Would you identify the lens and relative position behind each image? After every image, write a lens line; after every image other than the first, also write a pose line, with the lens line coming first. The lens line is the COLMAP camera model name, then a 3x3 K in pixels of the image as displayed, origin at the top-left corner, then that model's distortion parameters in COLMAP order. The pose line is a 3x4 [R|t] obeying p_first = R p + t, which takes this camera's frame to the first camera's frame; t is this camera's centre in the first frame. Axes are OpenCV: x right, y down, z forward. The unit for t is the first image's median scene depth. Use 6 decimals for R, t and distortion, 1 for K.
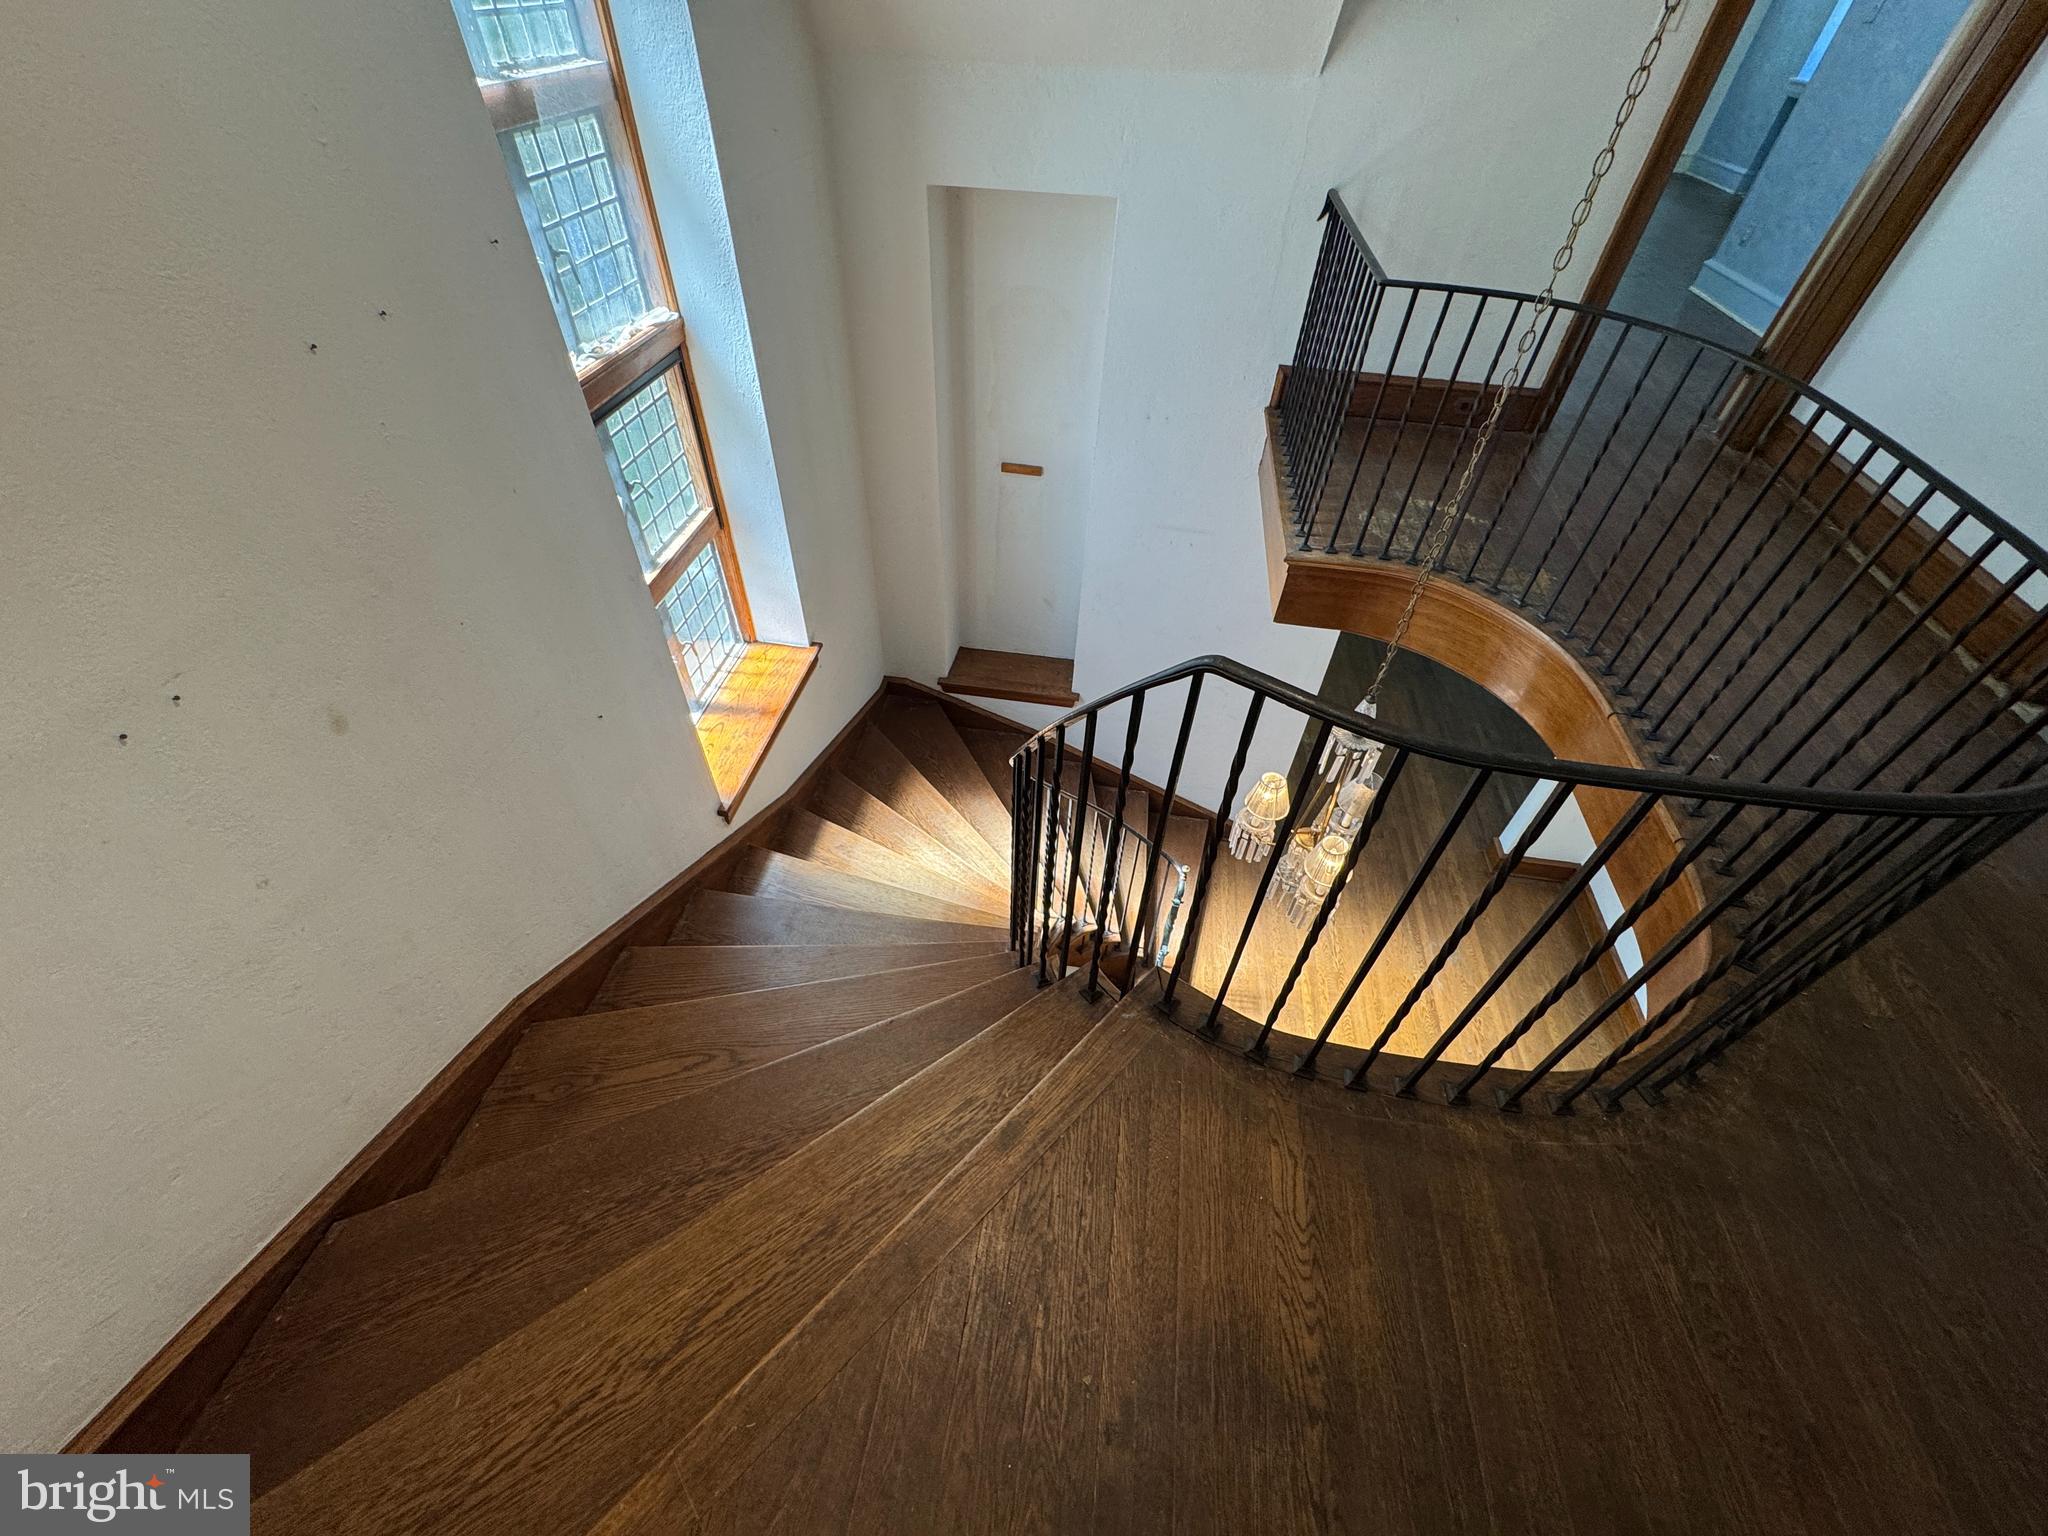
lens RADIAL K [[820.9, 0, 1020.4], [0, 820.9, 768.8], [0, 0, 1]] dist [-0.005066, 0.000425]
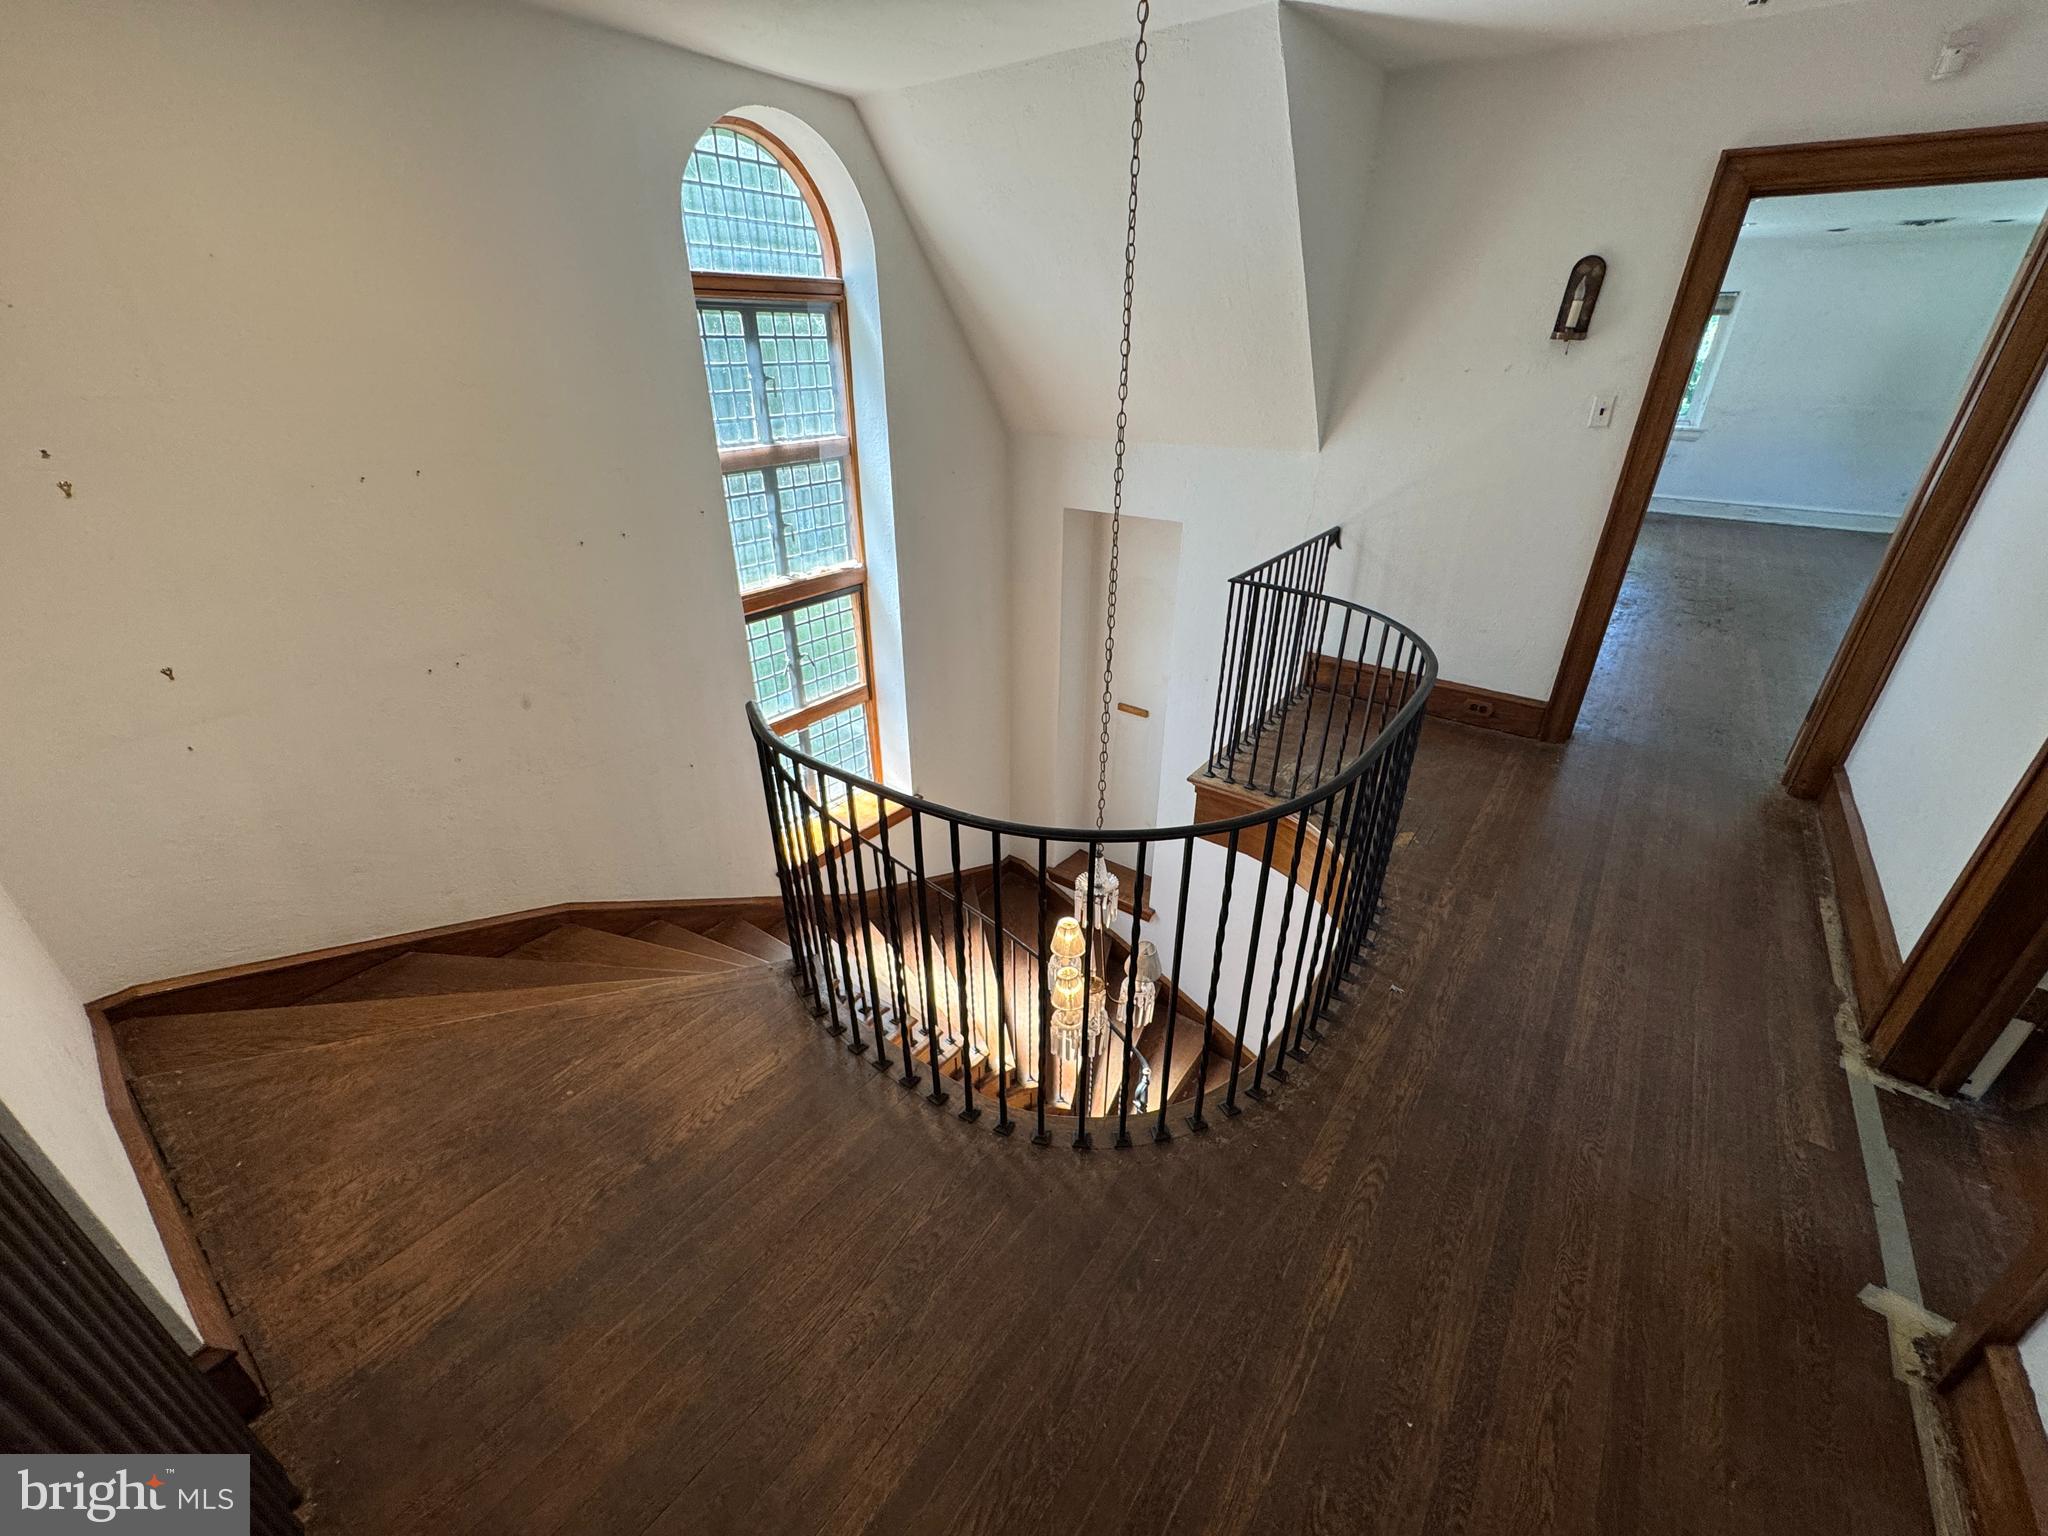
lens RADIAL K [[820.9, 0, 1012.5], [0, 820.9, 765.6], [0, 0, 1]] dist [-0.005066, 0.000425]
pose [[0.878825, 0.190339, -0.437537, 0.631925], [-0.319223, 0.916084, -0.242666, 0.106428], [0.354632, 0.352933, 0.865838, -0.156445]]
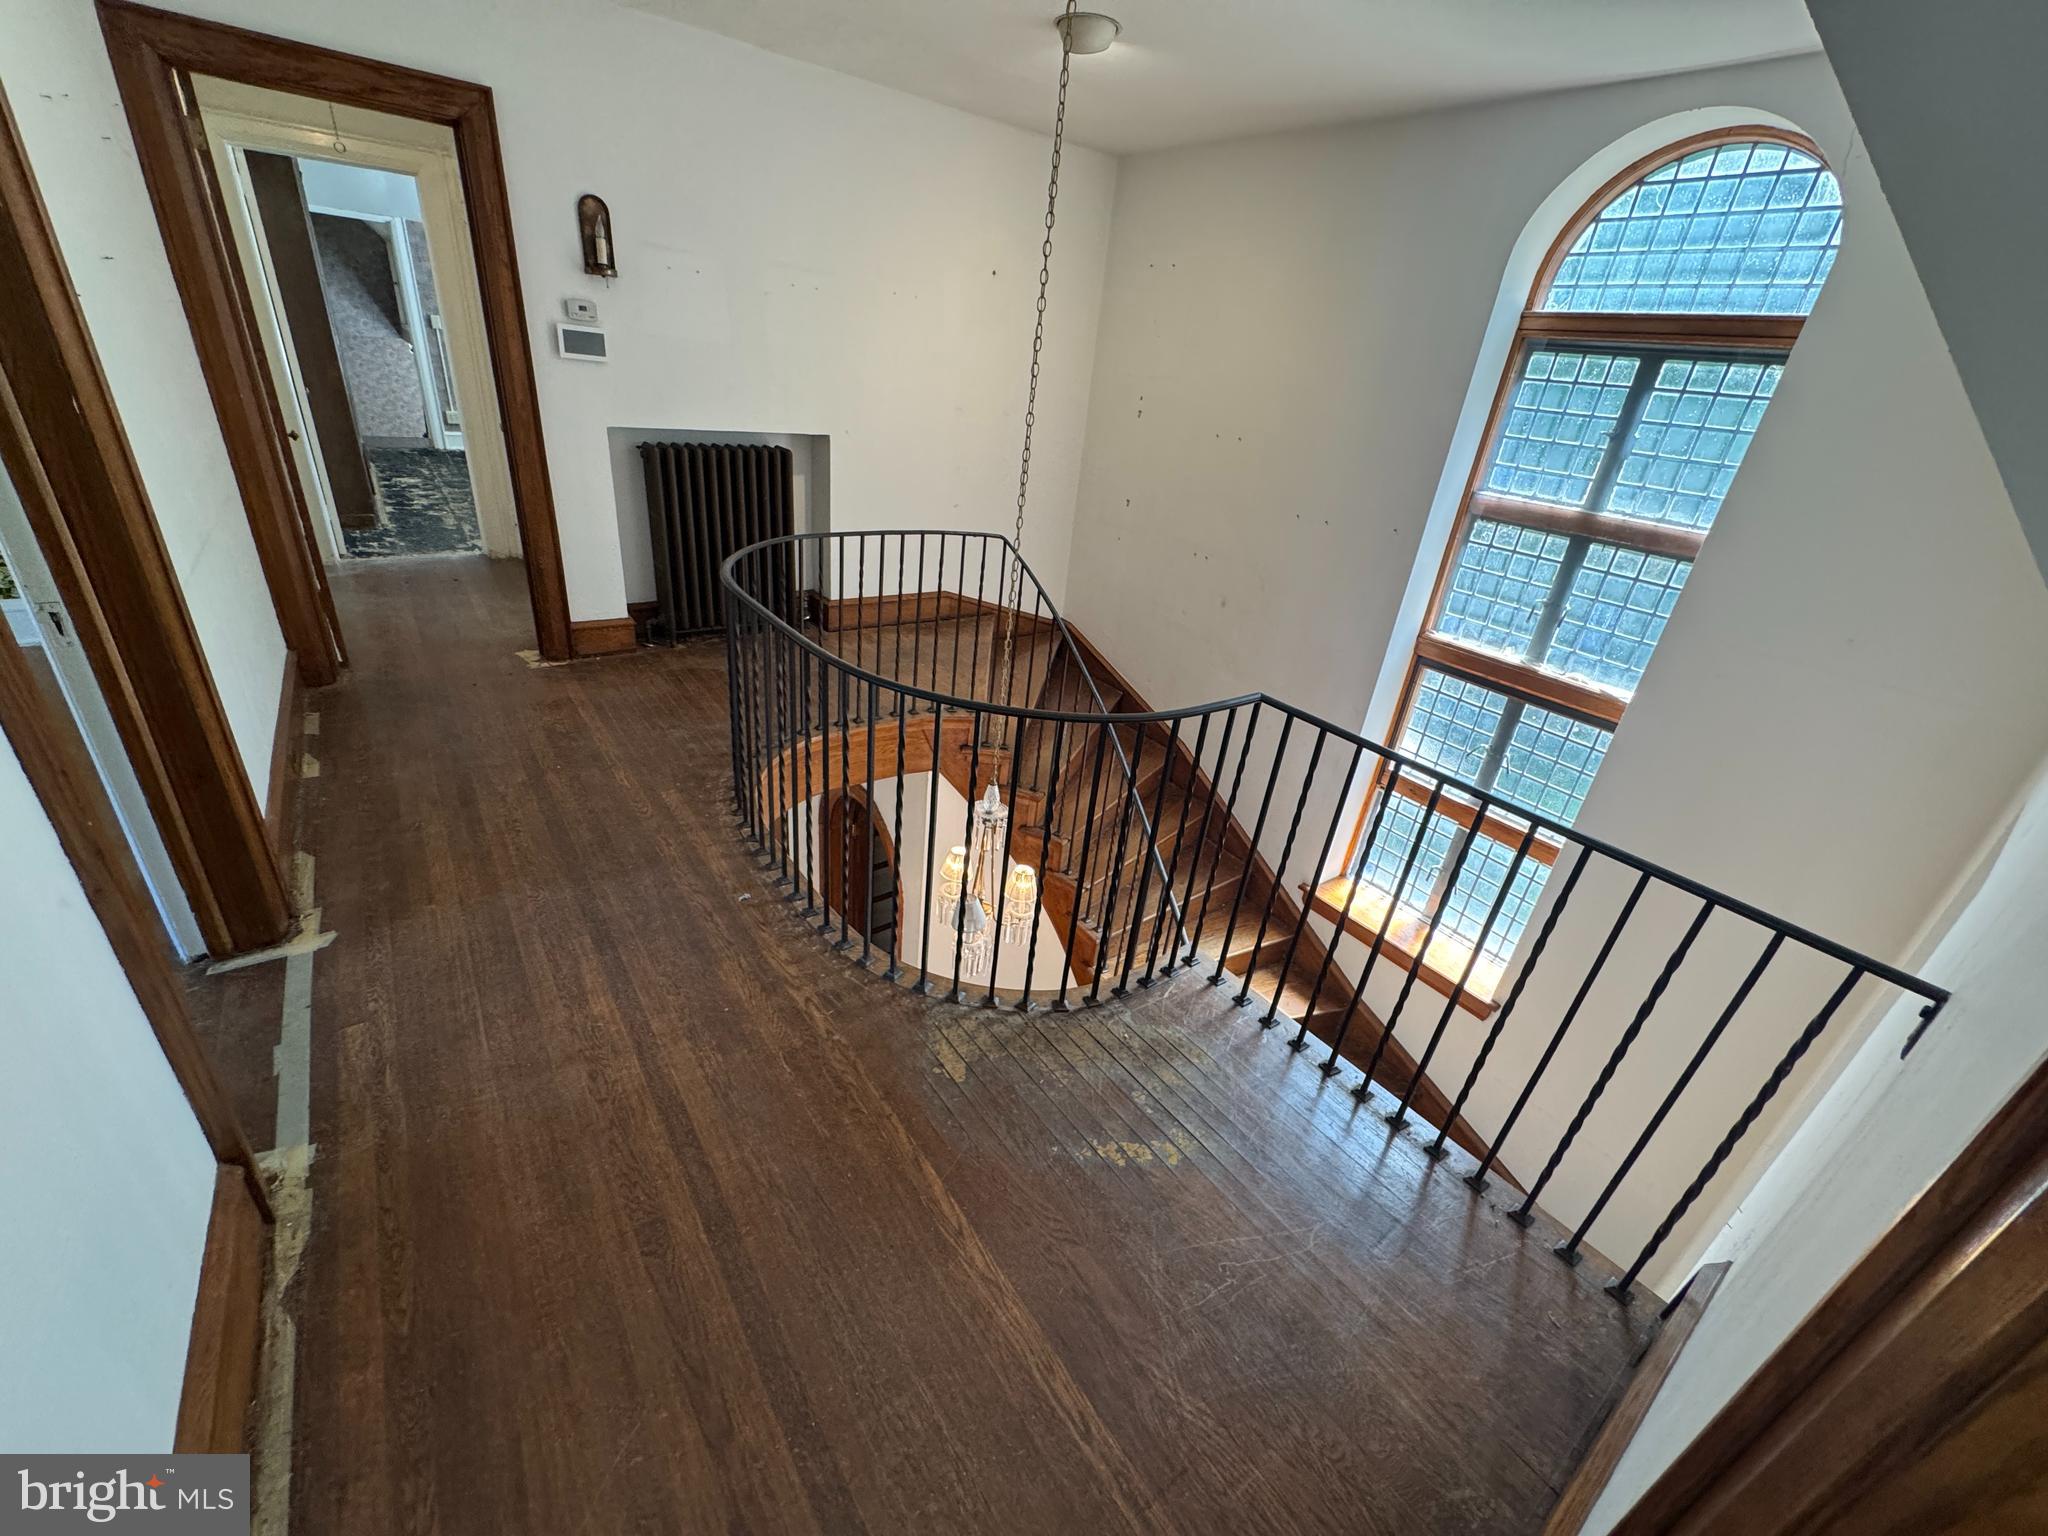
lens RADIAL K [[820.9, 0, 1035.1], [0, 820.9, 767.1], [0, 0, 1]] dist [-0.005066, 0.000425]
pose [[-0.695608, 0.224962, -0.682292, 1.000589], [-0.589316, 0.364506, 0.721001, -0.867273], [0.410897, 0.903619, -0.120980, 0.883022]]
